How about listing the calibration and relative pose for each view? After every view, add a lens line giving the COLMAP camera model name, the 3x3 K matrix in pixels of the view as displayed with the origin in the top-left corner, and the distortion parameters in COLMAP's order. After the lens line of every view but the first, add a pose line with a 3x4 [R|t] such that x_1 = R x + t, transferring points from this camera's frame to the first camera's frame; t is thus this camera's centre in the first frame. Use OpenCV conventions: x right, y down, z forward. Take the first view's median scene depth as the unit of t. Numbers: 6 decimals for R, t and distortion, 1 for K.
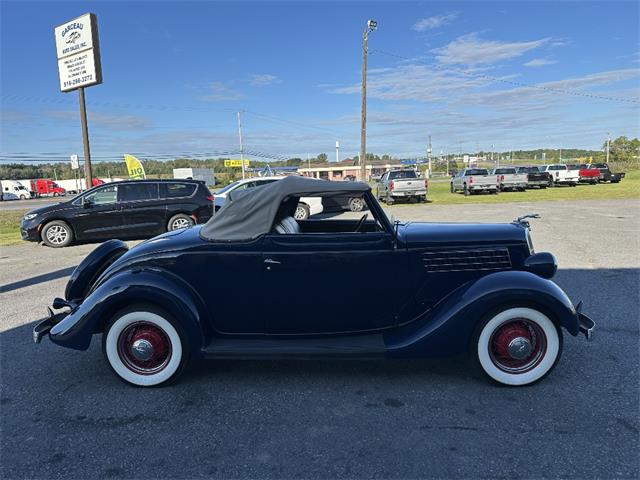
lens RADIAL K [[452.3, 0, 319.4], [0, 452.3, 248.7], [0, 0, 1]] dist [0.009261, -0.008999]
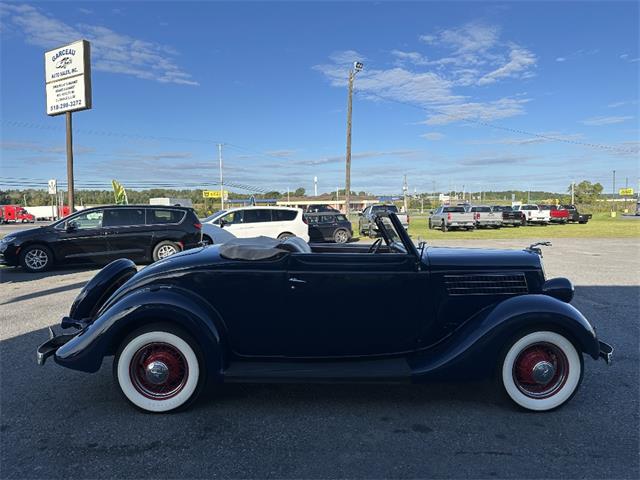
lens RADIAL K [[456.4, 0, 323.7], [0, 456.4, 241.4], [0, 0, 1]] dist [0.001953, -0.004399]
pose [[0.997793, 0.022518, 0.062462, -0.099407], [-0.016707, 0.995614, -0.092051, 0.029207], [-0.064261, 0.090804, 0.993793, 0.003297]]
